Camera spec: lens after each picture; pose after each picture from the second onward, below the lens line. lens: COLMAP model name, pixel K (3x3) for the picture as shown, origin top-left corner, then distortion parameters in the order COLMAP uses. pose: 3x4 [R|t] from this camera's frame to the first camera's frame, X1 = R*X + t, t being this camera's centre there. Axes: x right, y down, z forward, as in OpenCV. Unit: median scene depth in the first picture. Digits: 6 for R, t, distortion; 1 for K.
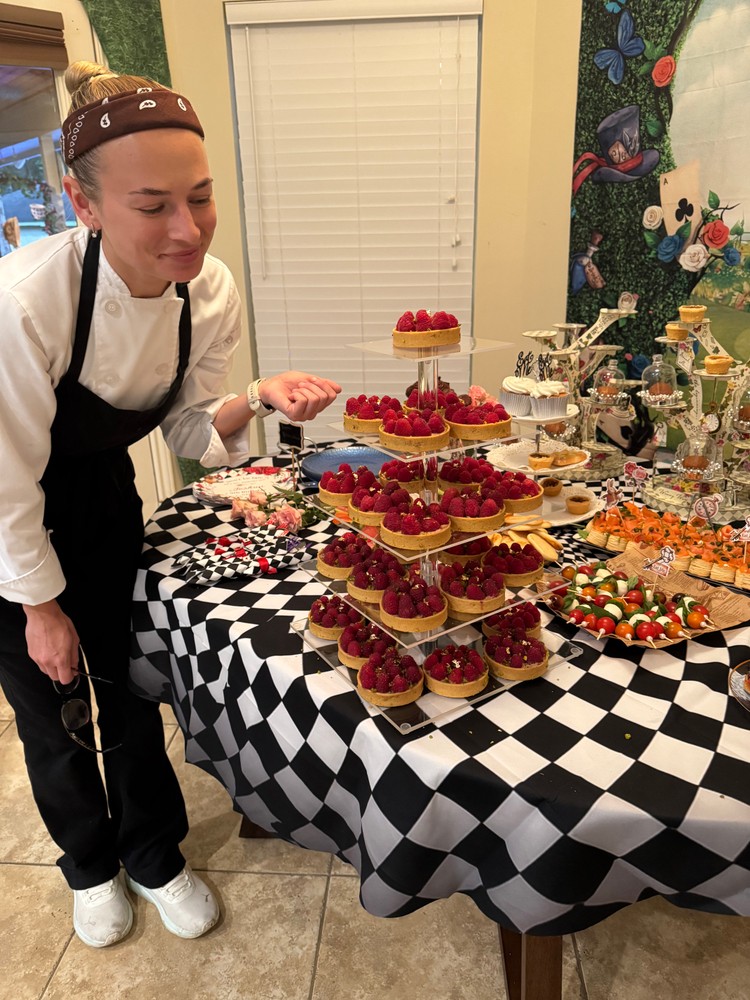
lens RADIAL K [[719.8, 0, 378.1], [0, 719.8, 501.5], [0, 0, 1]] dist [0.002037, -0.024928]
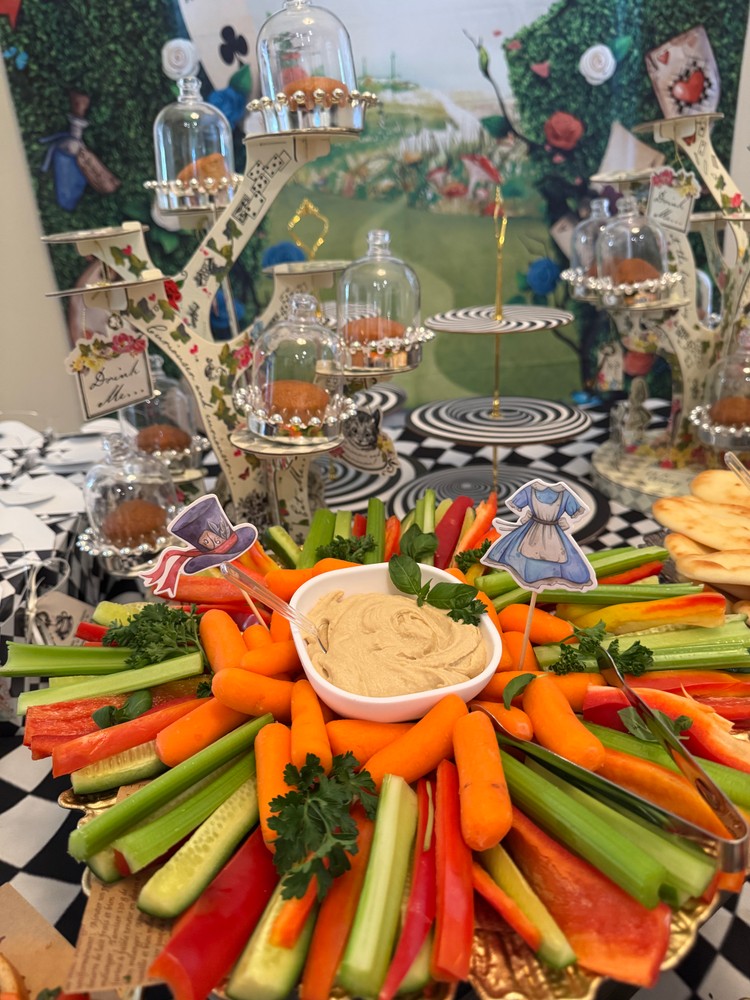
lens RADIAL K [[758.3, 0, 348.4], [0, 758.3, 469.0], [0, 0, 1]] dist [-0.055349, 0.030646]
pose [[0.587747, -0.304172, 0.749689, -0.106913], [0.334214, 0.935156, 0.117402, -0.113732], [-0.736787, 0.181554, 0.651294, 0.598364]]
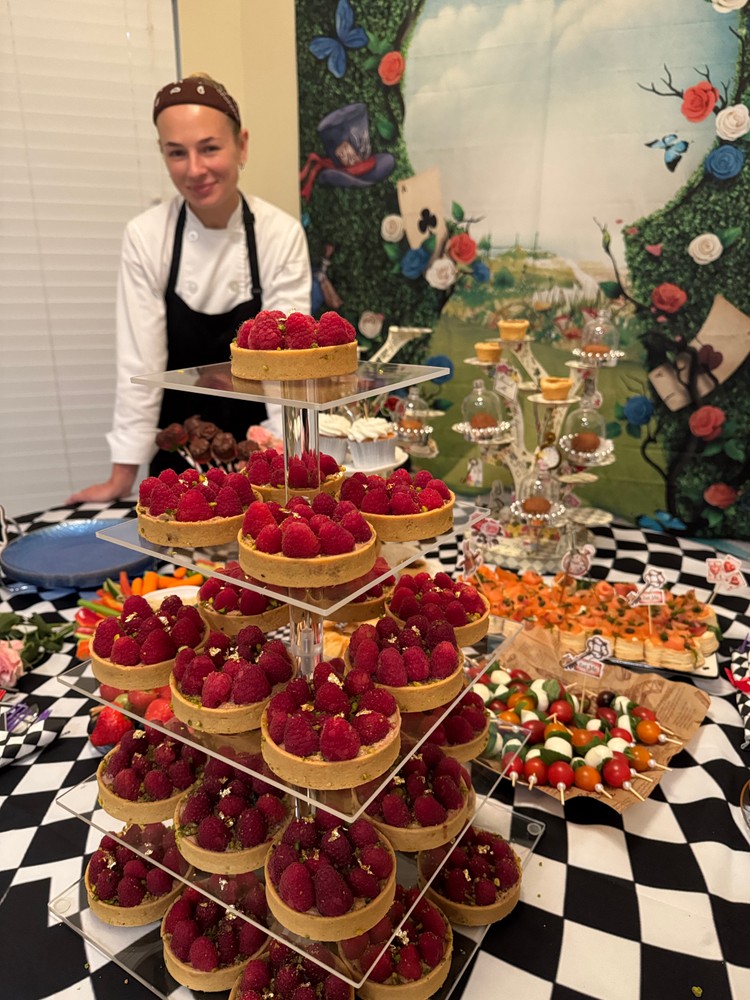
lens RADIAL K [[719.8, 0, 375.3], [0, 719.8, 501.3], [0, 0, 1]] dist [0.002037, -0.024928]
pose [[0.905840, -0.099076, 0.411872, -0.049152], [0.114544, 0.993333, -0.012972, -0.048708], [-0.407841, 0.058928, 0.911149, 0.218525]]
